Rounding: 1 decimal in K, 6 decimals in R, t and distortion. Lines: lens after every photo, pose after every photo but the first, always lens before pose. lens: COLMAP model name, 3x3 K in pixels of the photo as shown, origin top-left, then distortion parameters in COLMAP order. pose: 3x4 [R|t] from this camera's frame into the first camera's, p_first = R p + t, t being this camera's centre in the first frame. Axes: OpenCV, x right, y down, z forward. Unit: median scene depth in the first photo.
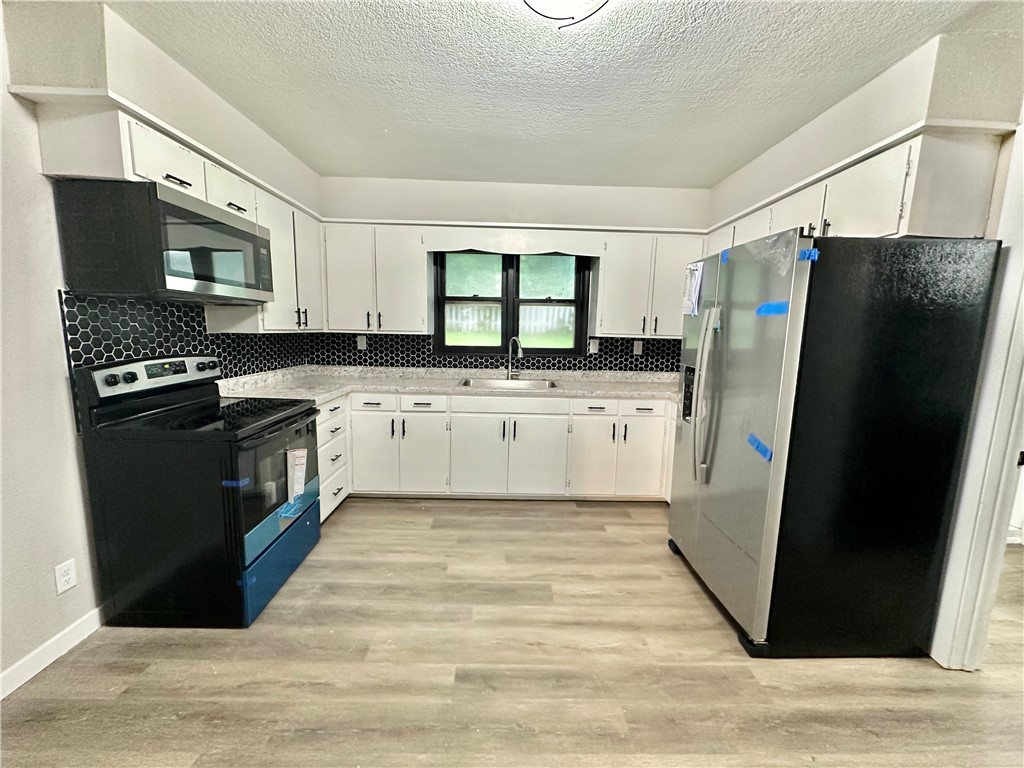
lens RADIAL K [[409.7, 0, 511.2], [0, 409.7, 384.4], [0, 0, 1]] dist [-0.000640, 0.000006]
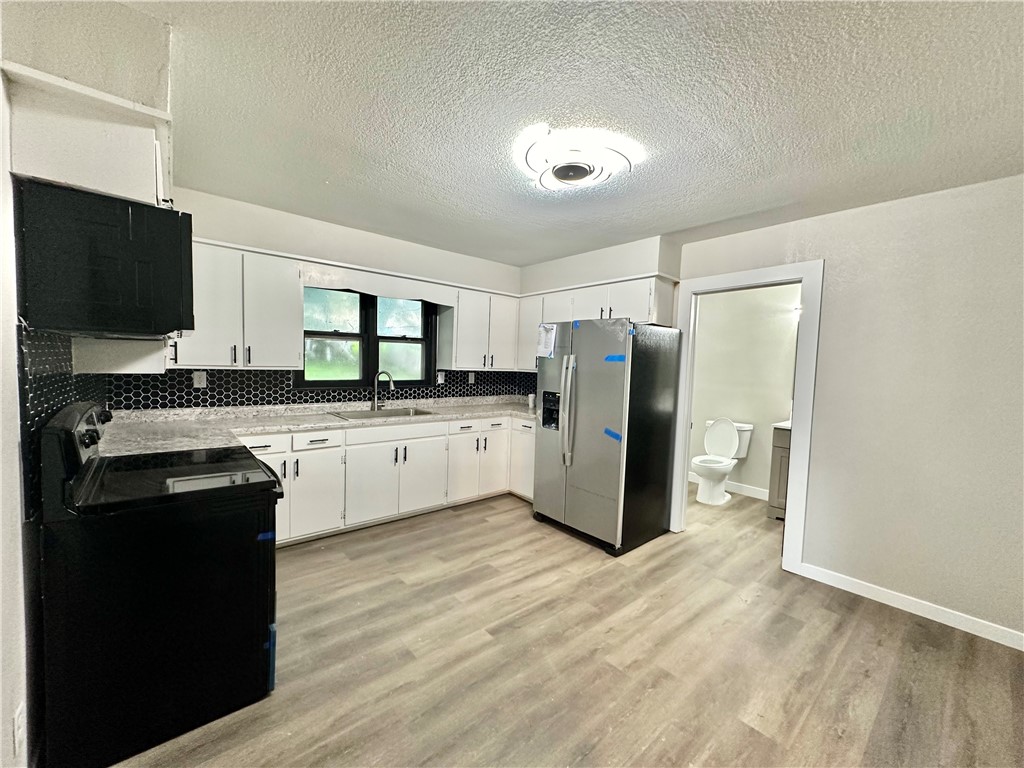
lens RADIAL K [[409.7, 0, 511.2], [0, 409.7, 384.4], [0, 0, 1]] dist [-0.000640, 0.000006]
pose [[0.771779, -0.032897, 0.635039, -0.519322], [0.072498, 0.996701, -0.036476, -0.019058], [-0.631744, 0.074191, 0.771618, -0.068494]]
